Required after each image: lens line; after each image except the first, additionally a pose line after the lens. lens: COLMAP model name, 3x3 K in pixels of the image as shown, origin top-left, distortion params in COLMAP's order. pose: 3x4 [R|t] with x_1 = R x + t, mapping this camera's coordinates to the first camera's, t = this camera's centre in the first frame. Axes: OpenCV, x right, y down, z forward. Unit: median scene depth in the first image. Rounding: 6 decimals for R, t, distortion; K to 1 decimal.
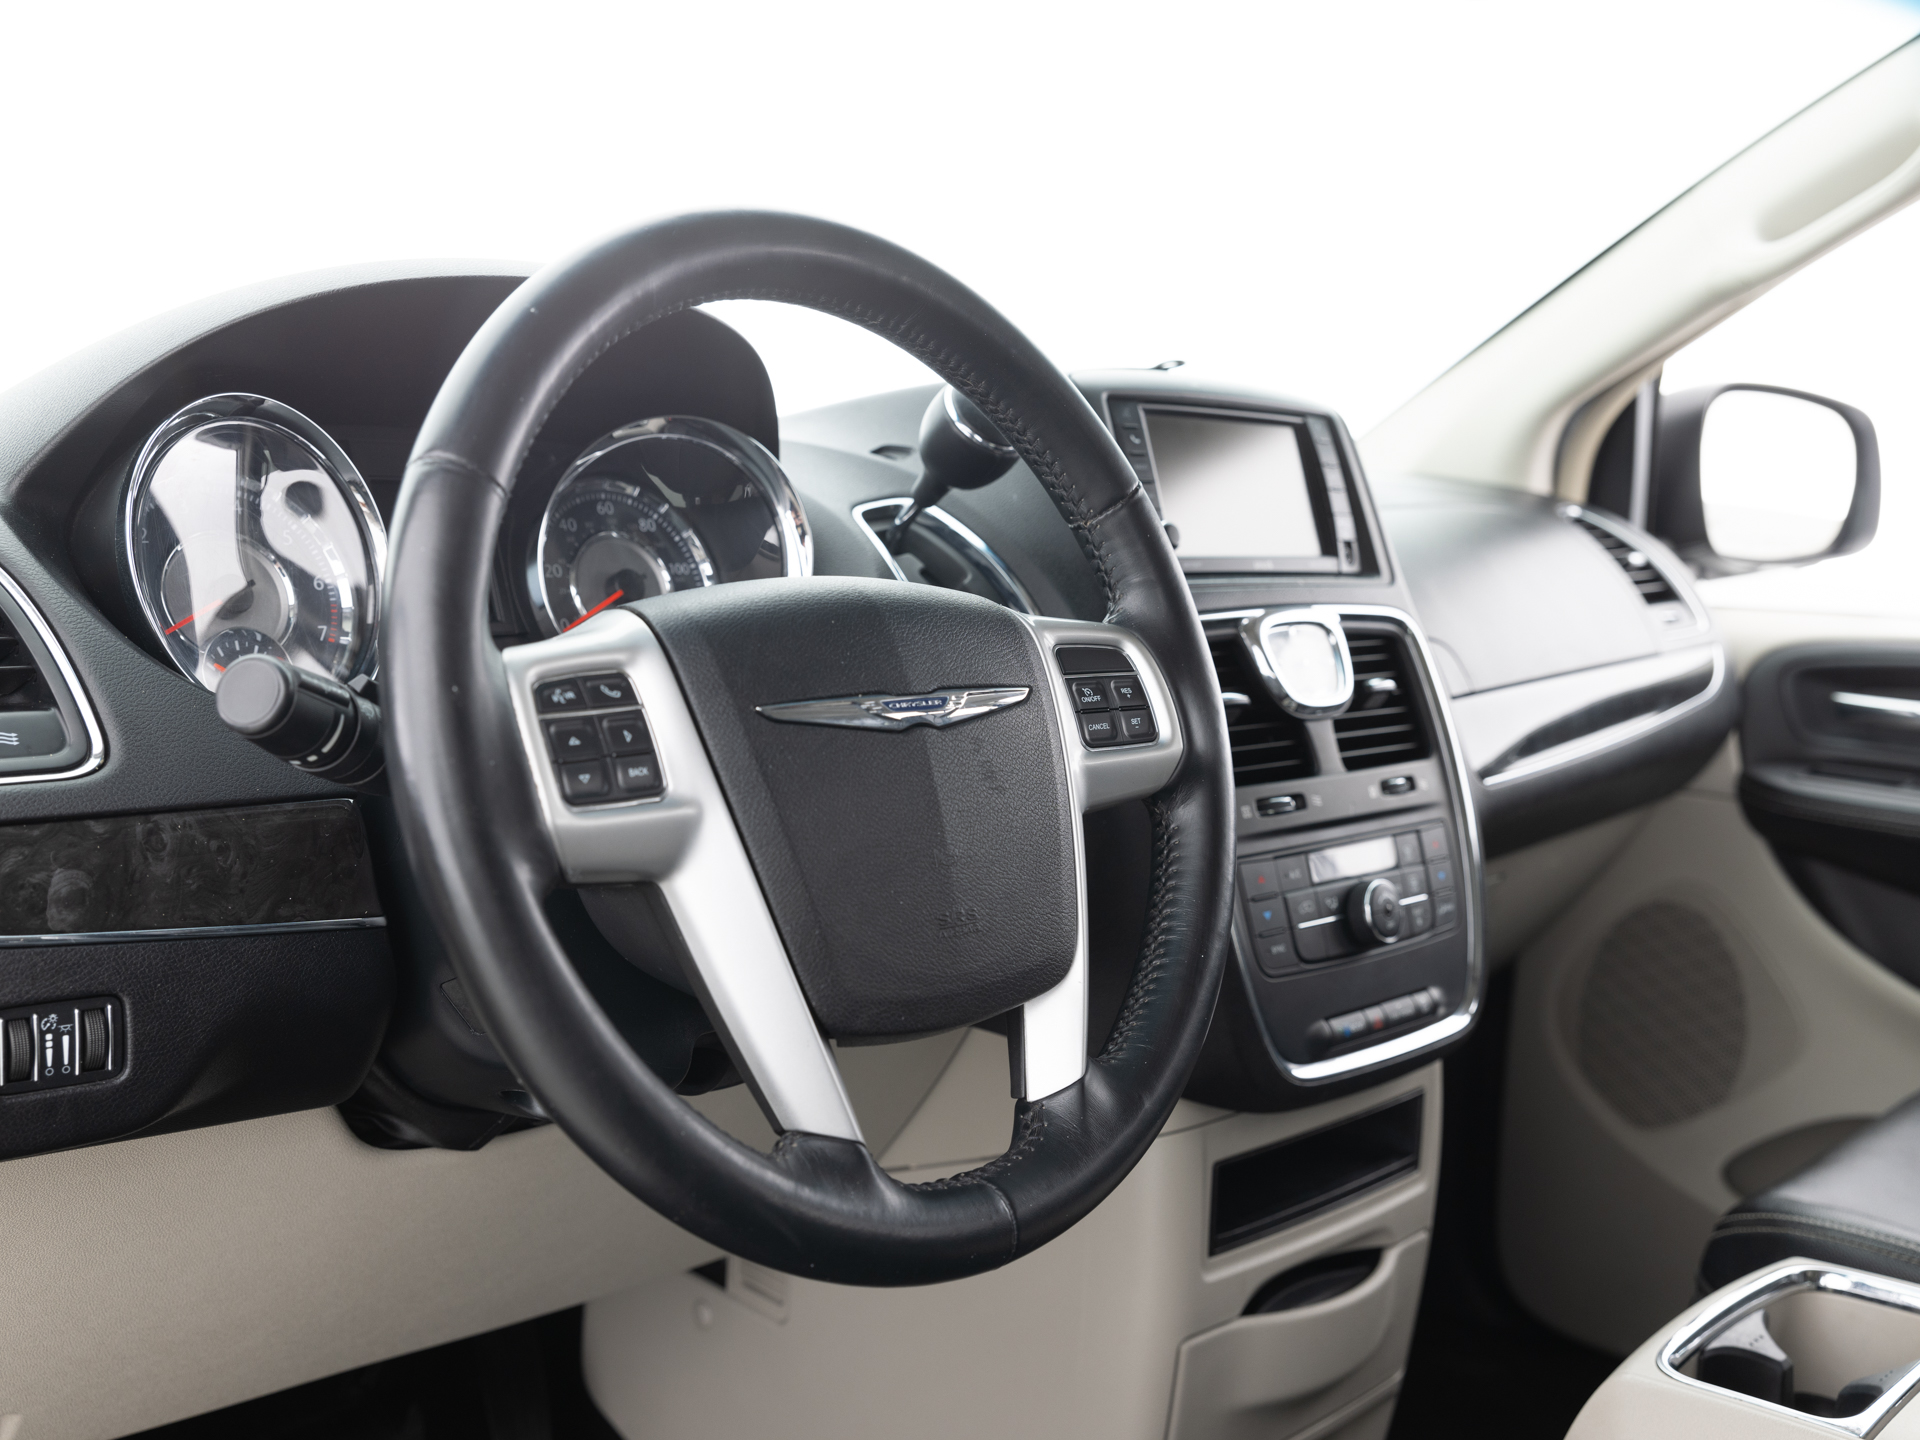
lens RADIAL K [[1948.5, 0, 960.0], [0, 1948.5, 720.0], [0, 0, 1]] dist [0.000161, 0.017154]
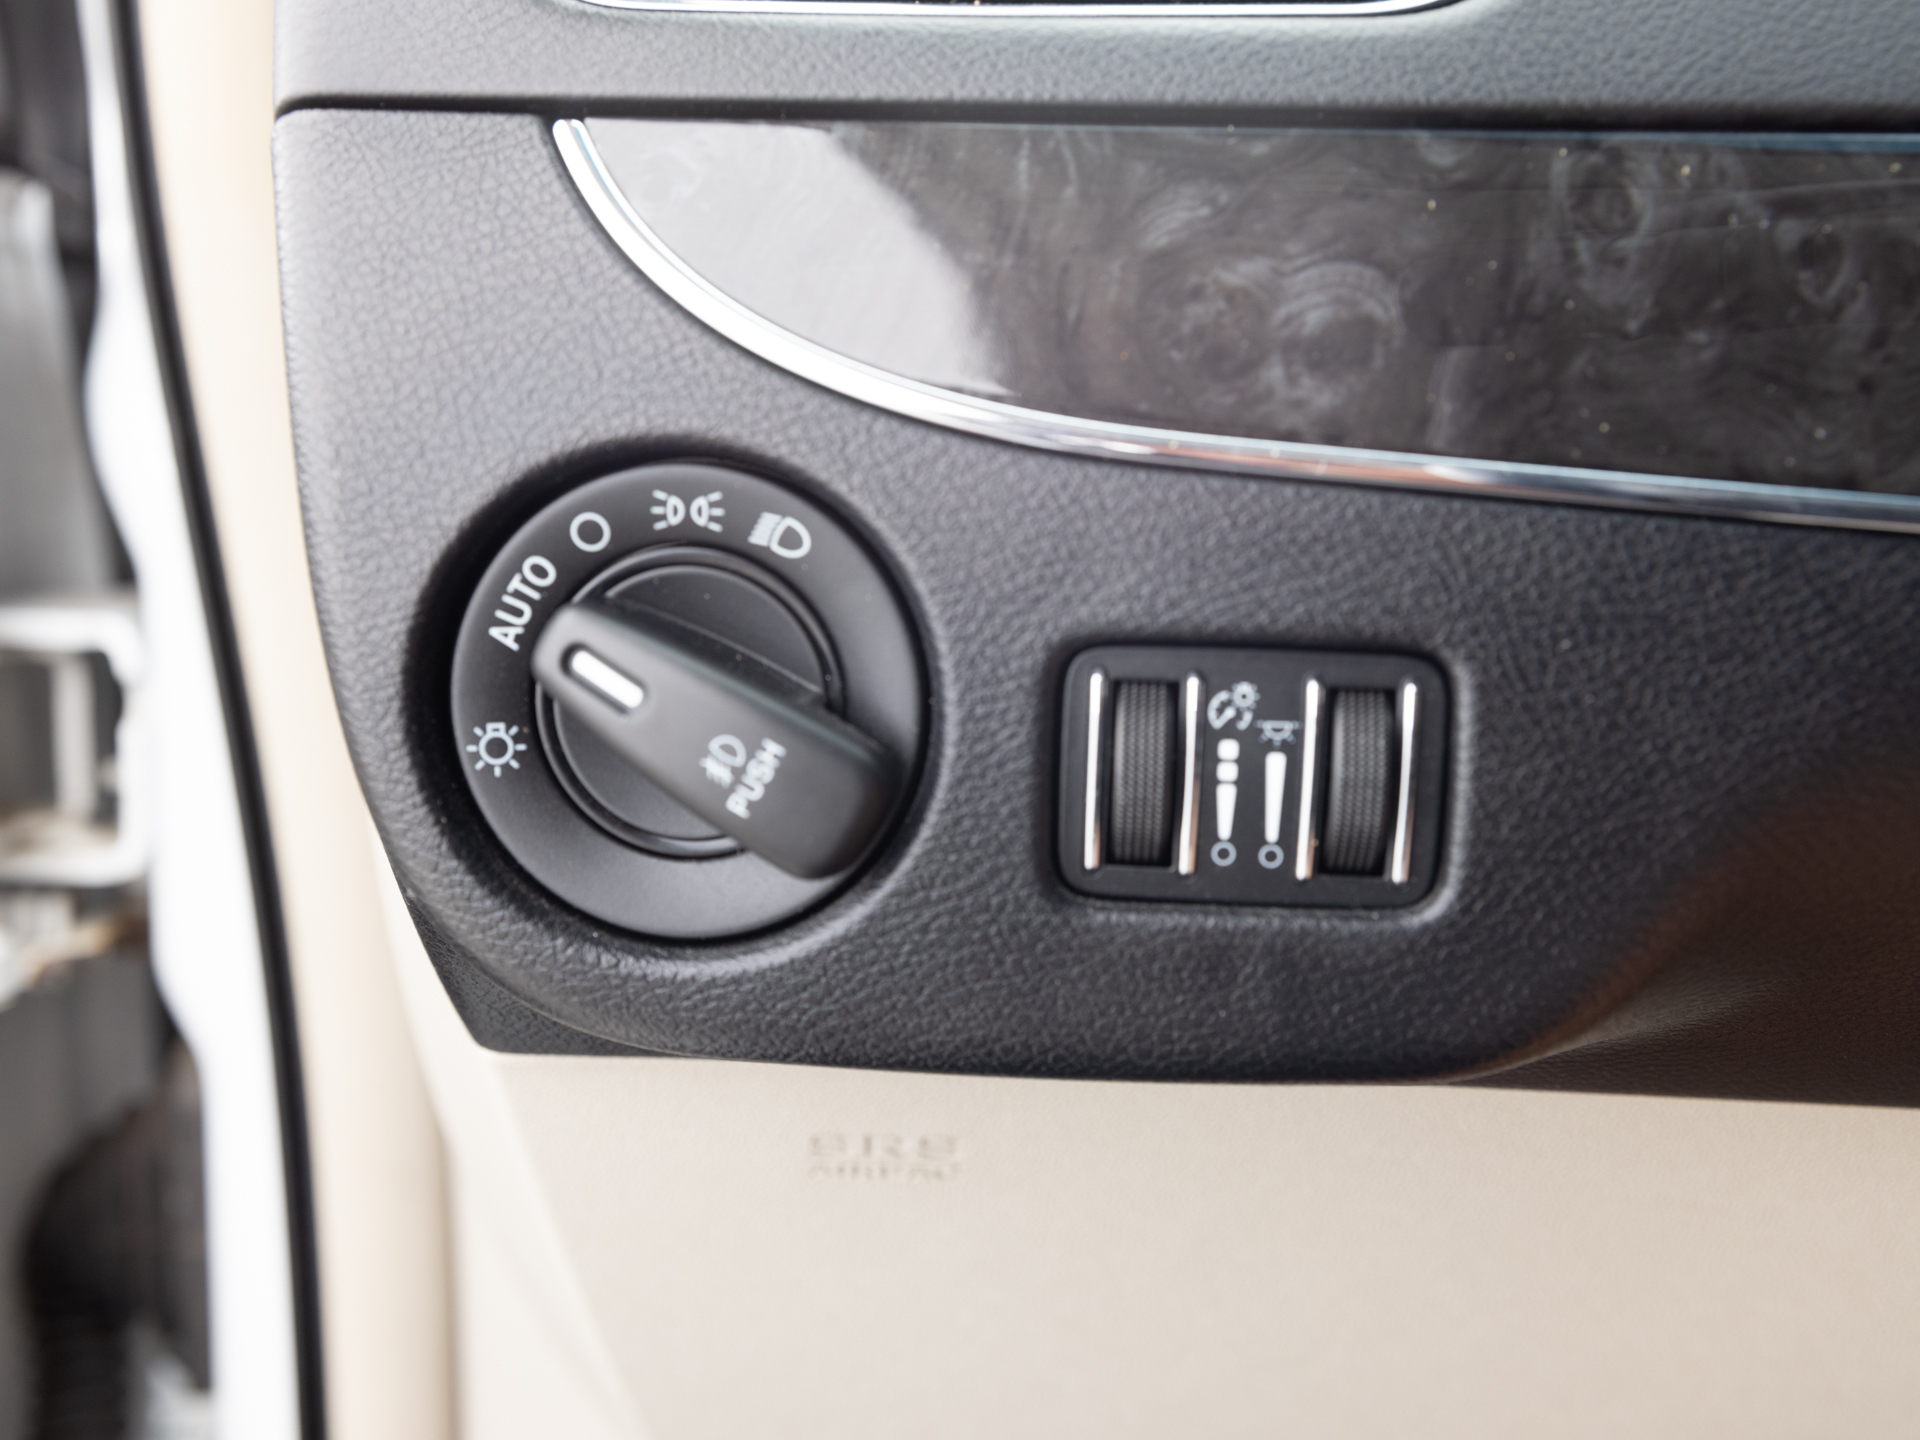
lens RADIAL K [[1948.5, 0, 960.0], [0, 1948.5, 720.0], [0, 0, 1]] dist [0.000161, 0.017154]
pose [[0.709695, 0.100386, -0.697320, -0.262842], [-0.065033, 0.994905, 0.077040, 0.131501], [0.701501, -0.009326, 0.712607, 0.714374]]
